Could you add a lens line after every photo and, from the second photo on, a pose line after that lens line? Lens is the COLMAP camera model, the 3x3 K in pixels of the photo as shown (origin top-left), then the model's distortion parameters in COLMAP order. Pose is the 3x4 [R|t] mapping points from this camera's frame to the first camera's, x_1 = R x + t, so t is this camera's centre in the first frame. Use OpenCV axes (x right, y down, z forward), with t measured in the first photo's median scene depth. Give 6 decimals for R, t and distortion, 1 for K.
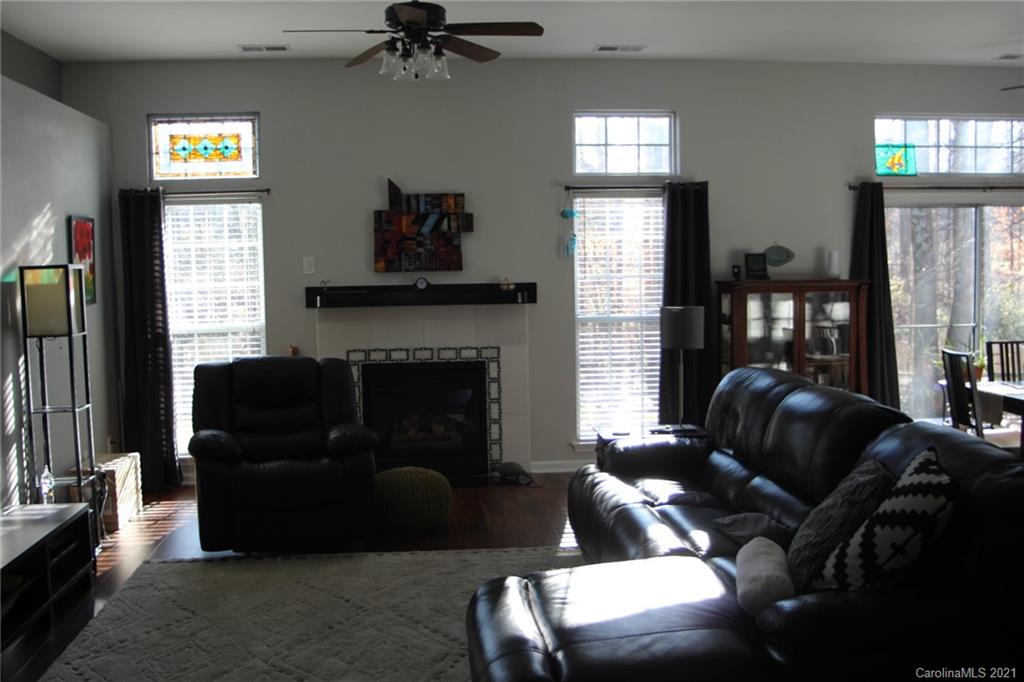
lens RADIAL K [[1066.3, 0, 512.0], [0, 1066.3, 341.0], [0, 0, 1]] dist [-0.111349, 0.015483]
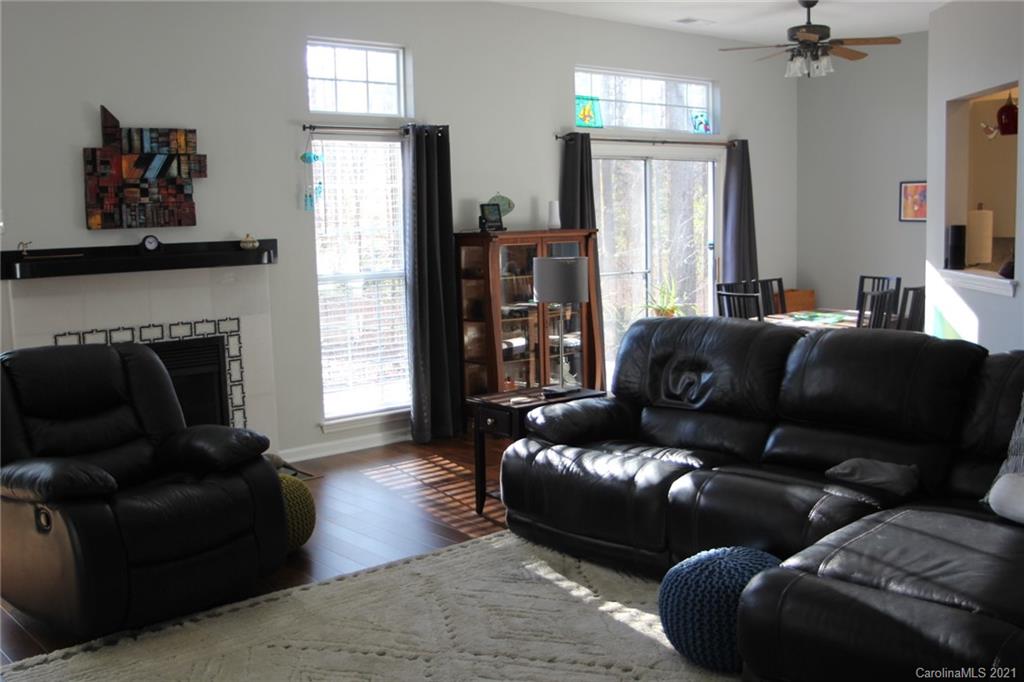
lens RADIAL K [[1066.3, 0, 512.0], [0, 1066.3, 341.0], [0, 0, 1]] dist [-0.111349, 0.015483]
pose [[0.806061, -0.072644, 0.587357, -0.327731], [0.051660, 0.997287, 0.052448, -0.008677], [-0.589573, -0.011933, 0.807627, 0.214986]]
